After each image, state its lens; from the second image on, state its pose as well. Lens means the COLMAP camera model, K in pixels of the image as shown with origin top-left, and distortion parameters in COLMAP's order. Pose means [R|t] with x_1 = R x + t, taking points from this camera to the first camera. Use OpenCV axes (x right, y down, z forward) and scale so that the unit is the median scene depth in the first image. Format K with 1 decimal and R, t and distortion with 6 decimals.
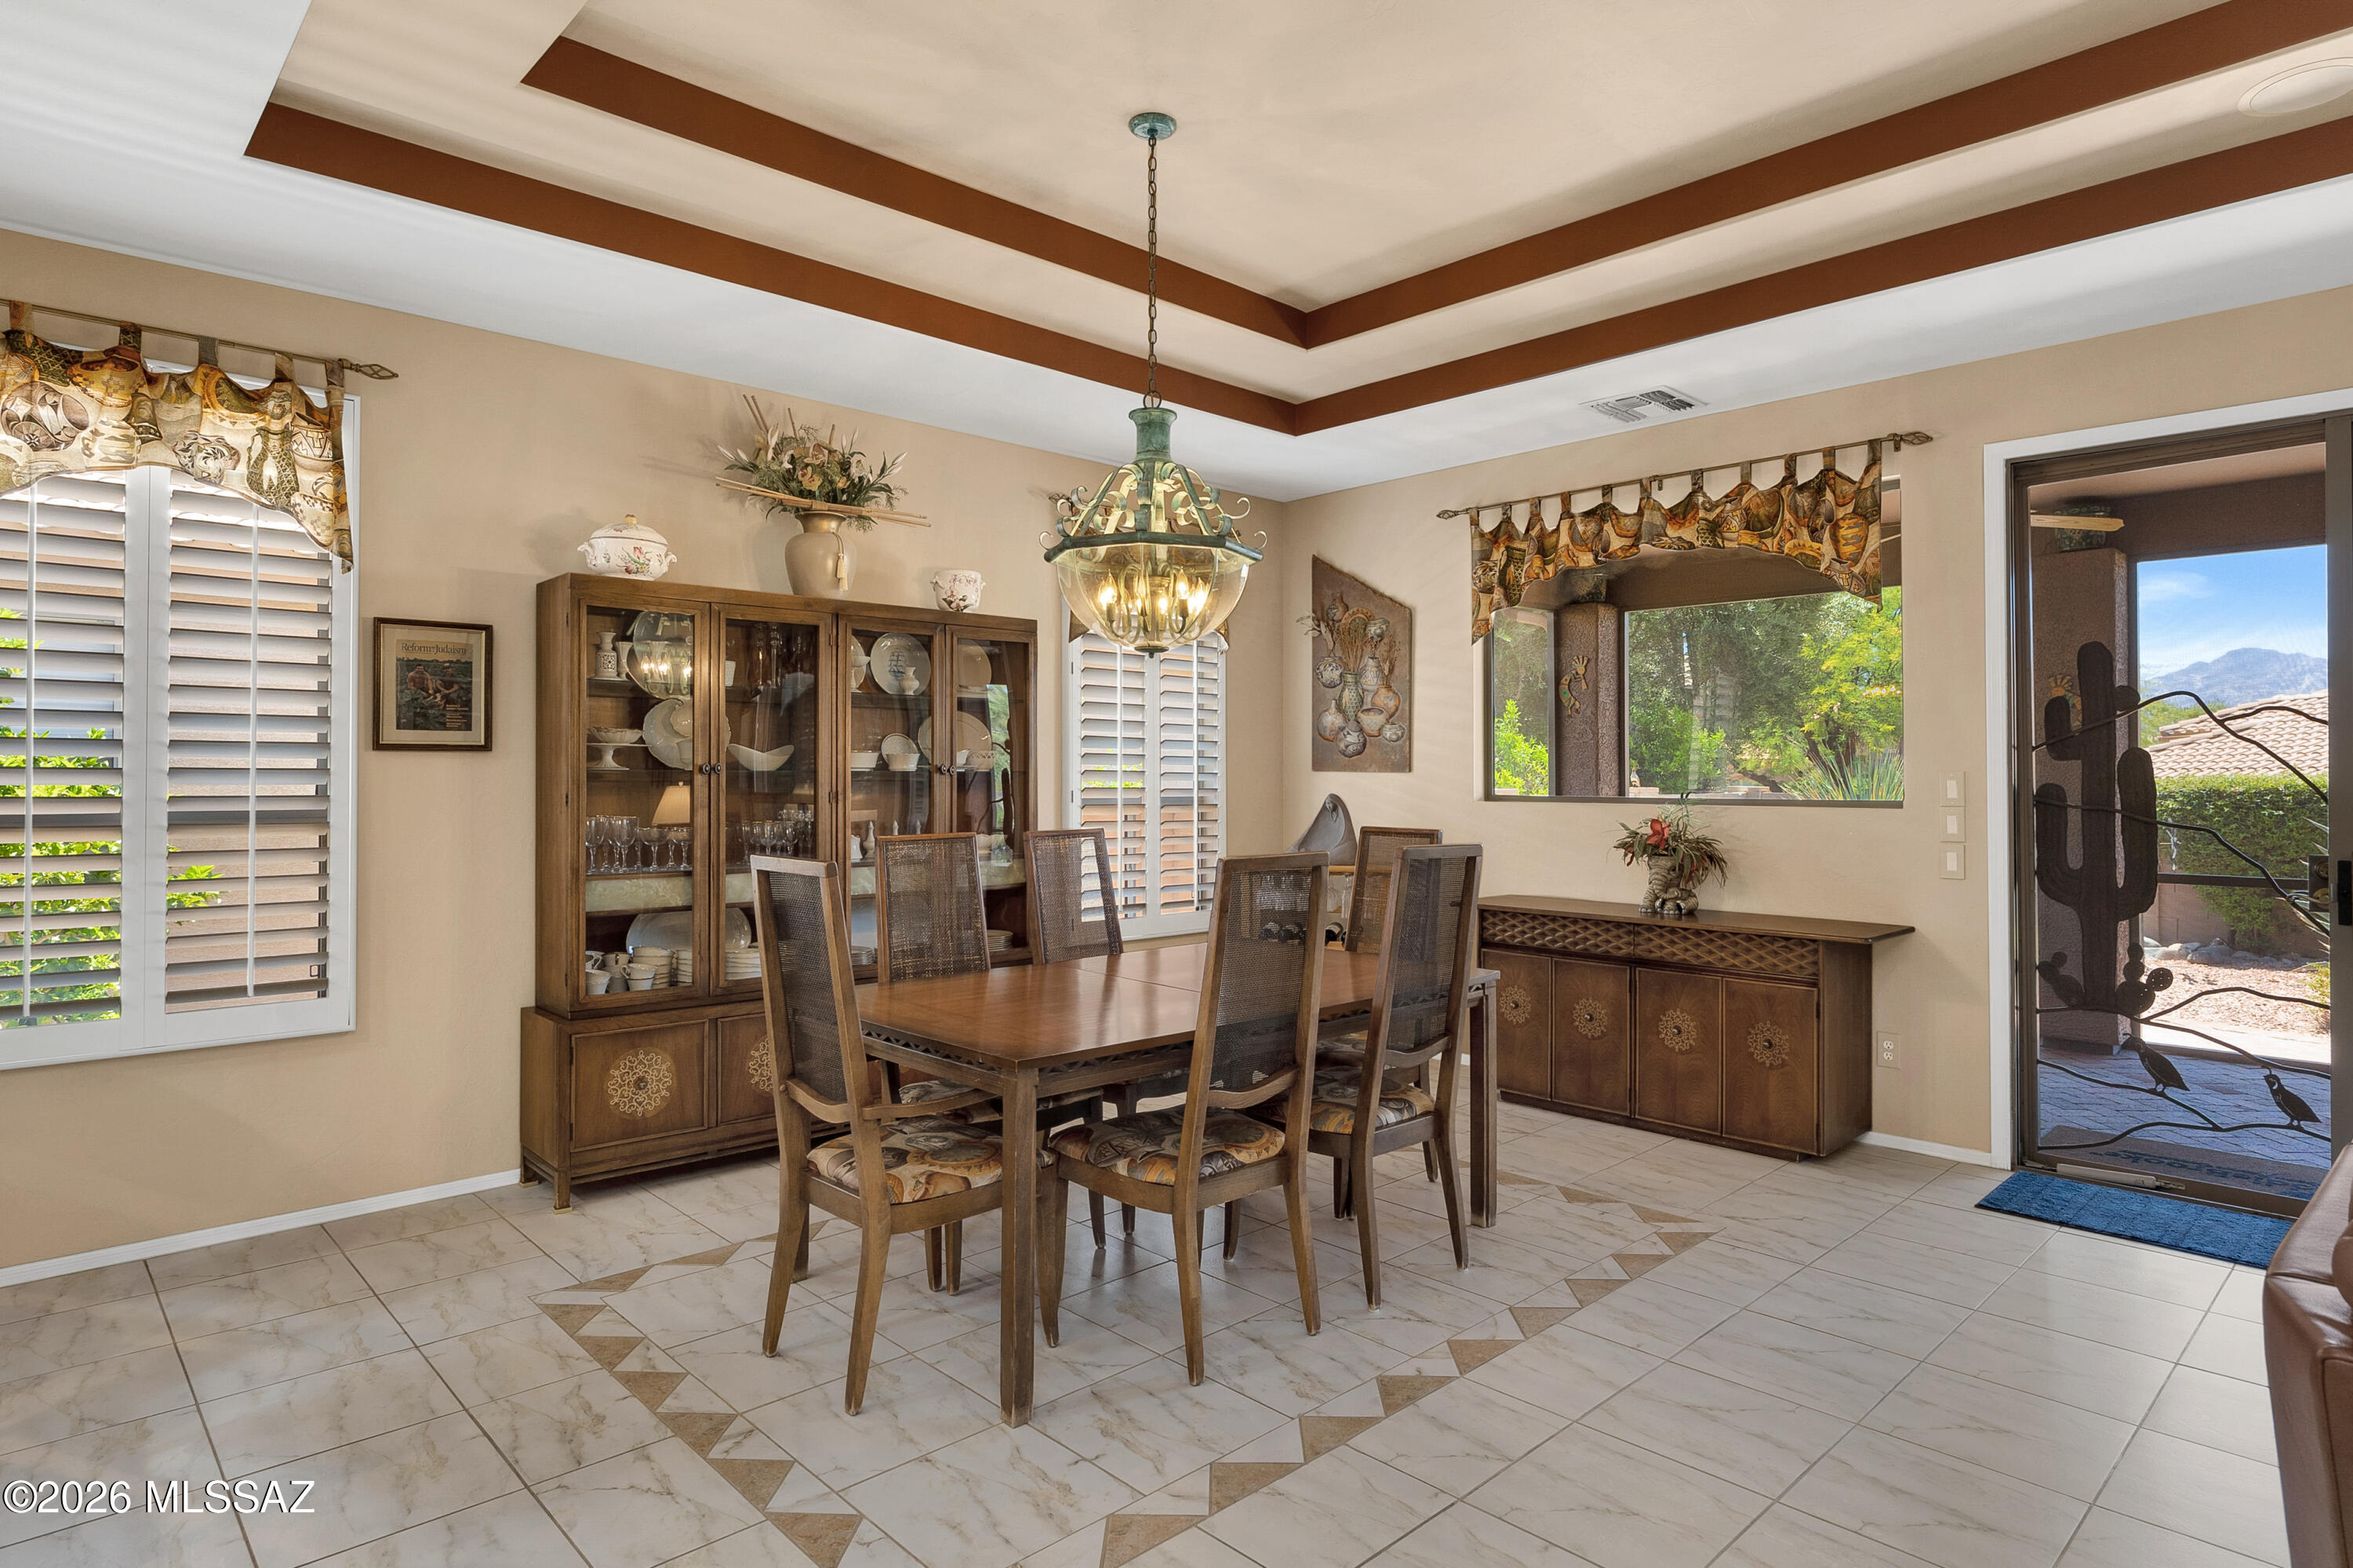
lens RADIAL K [[1280.9, 0, 1186.3], [0, 1280.9, 774.0], [0, 0, 1]] dist [0.000099, 0.000038]
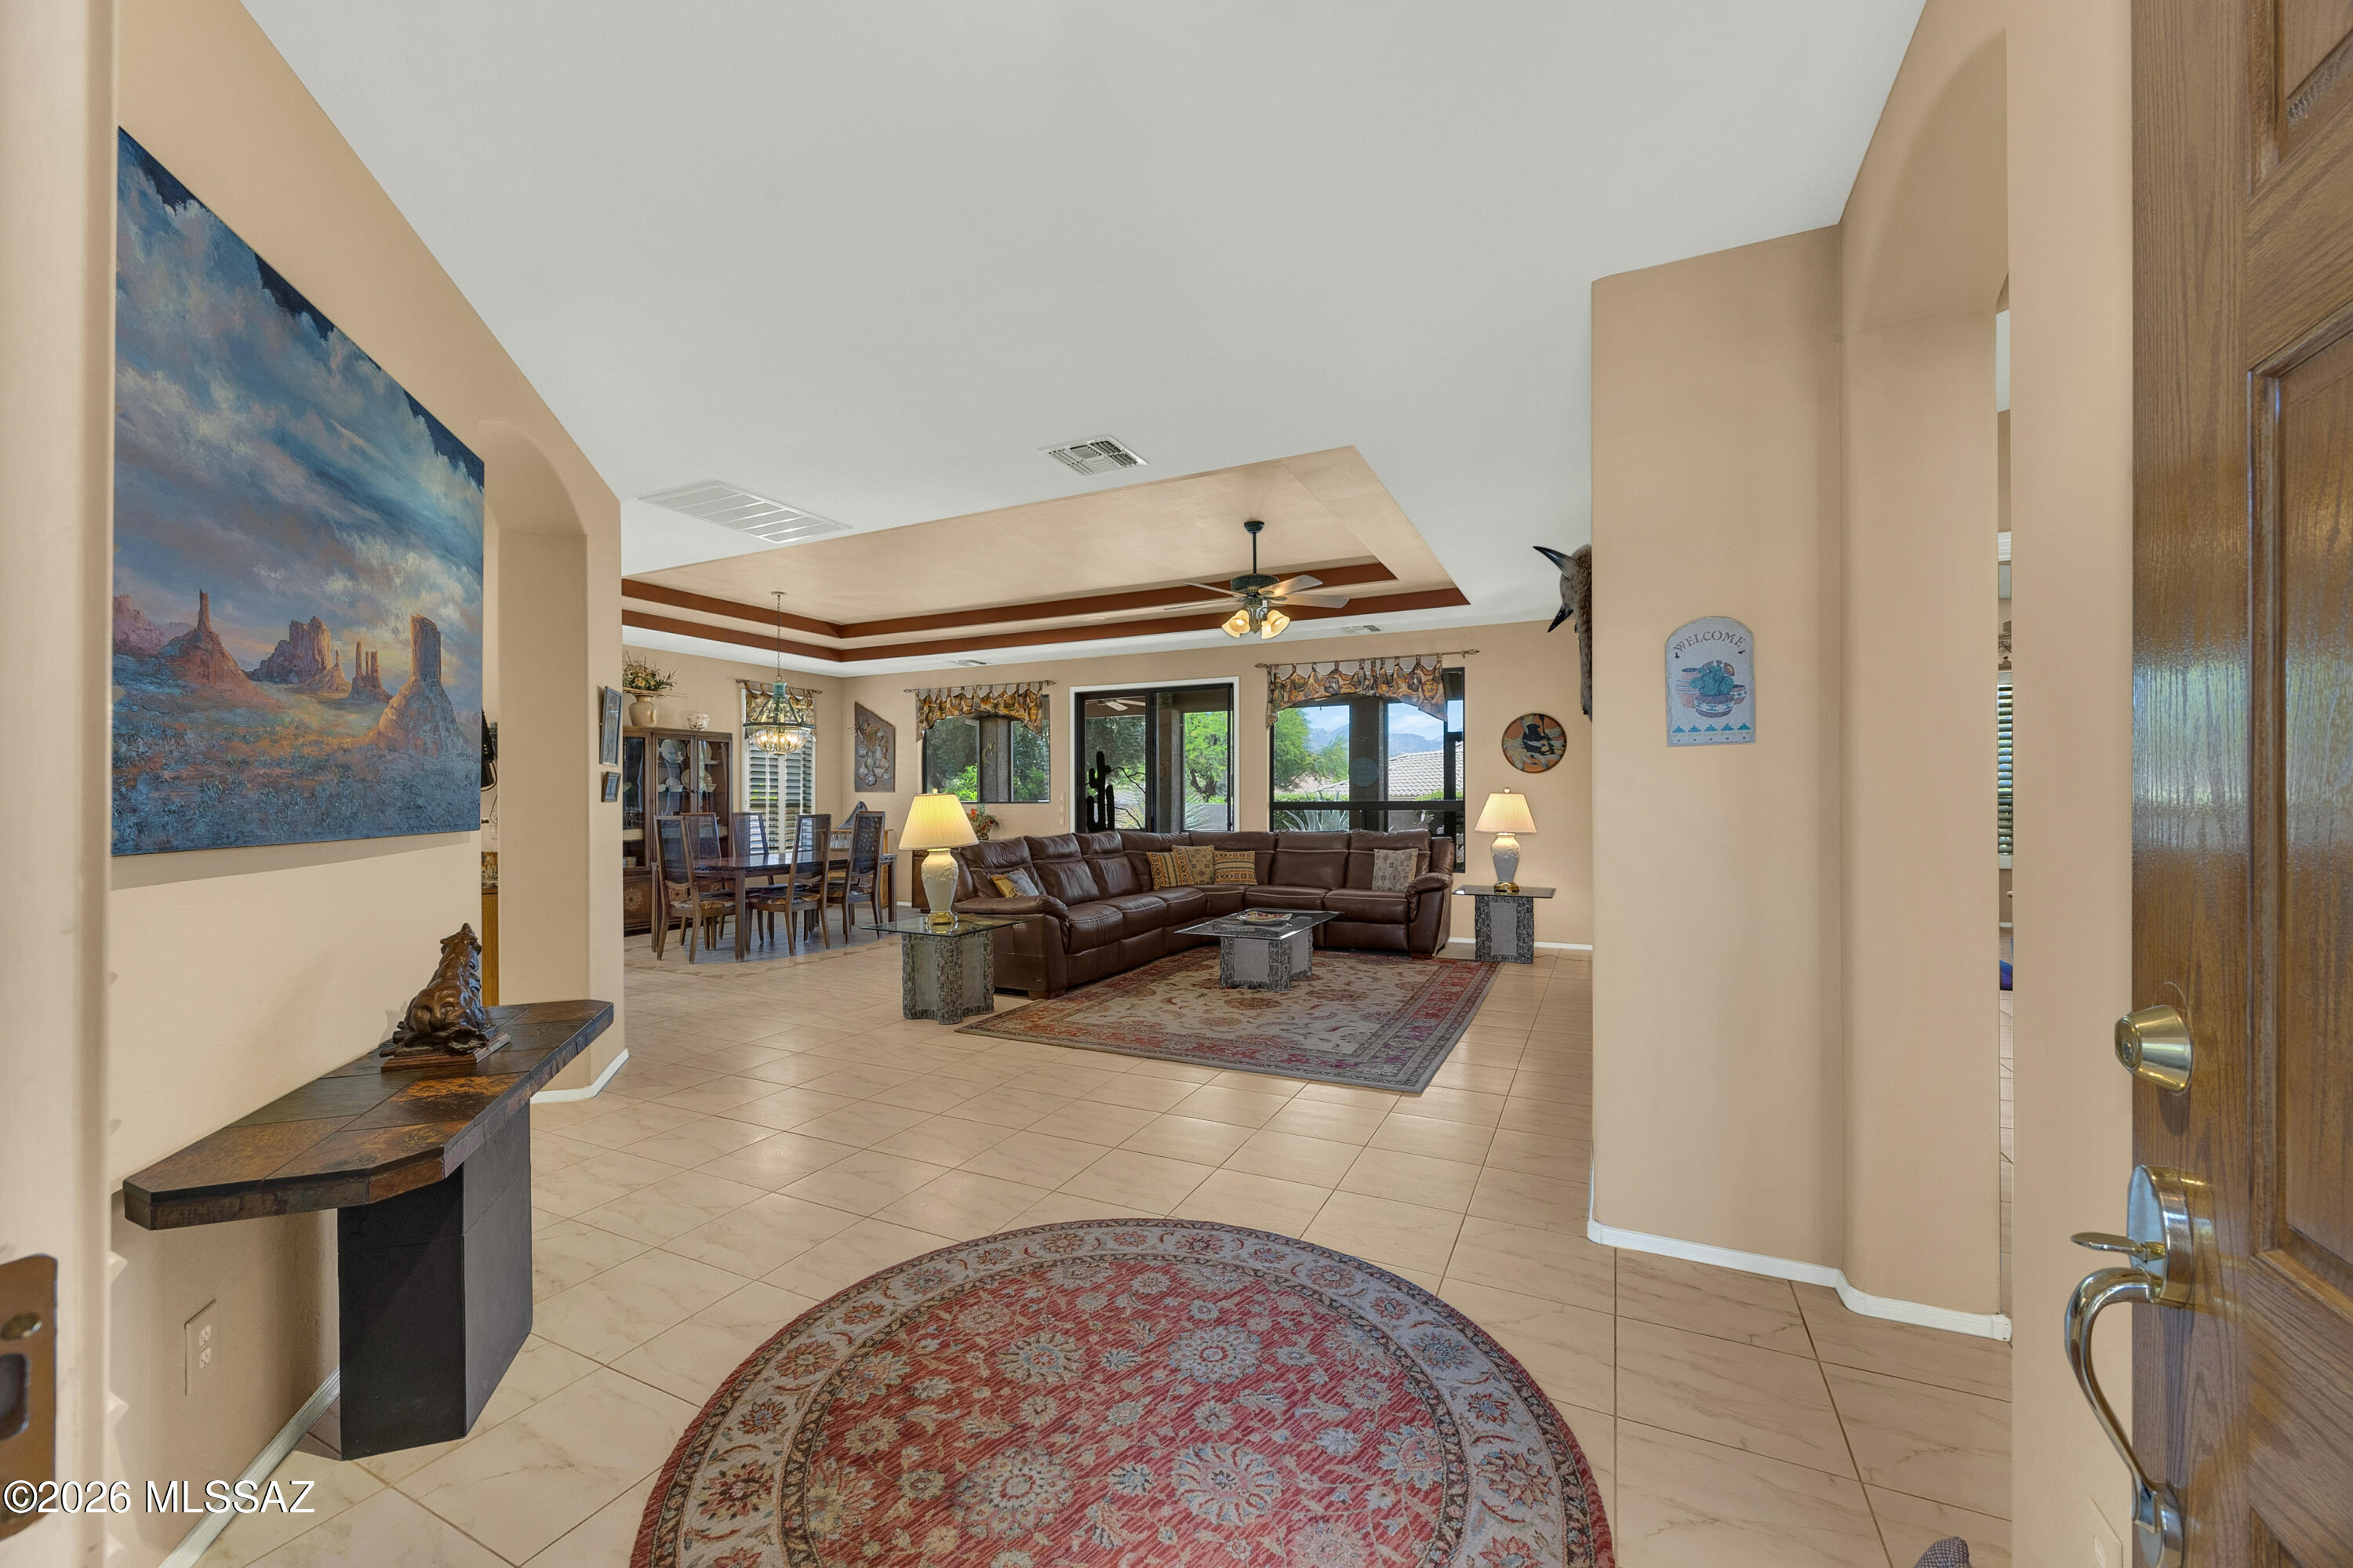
lens RADIAL K [[904.4, 0, 1177.9], [0, 904.4, 794.4], [0, 0, 1]] dist [-0.000101, -0.000658]
pose [[0.928865, -0.003864, 0.370397, 0.039233], [0.003930, 0.999992, 0.000576, 0.004883], [-0.370397, 0.000921, 0.928873, -0.951731]]
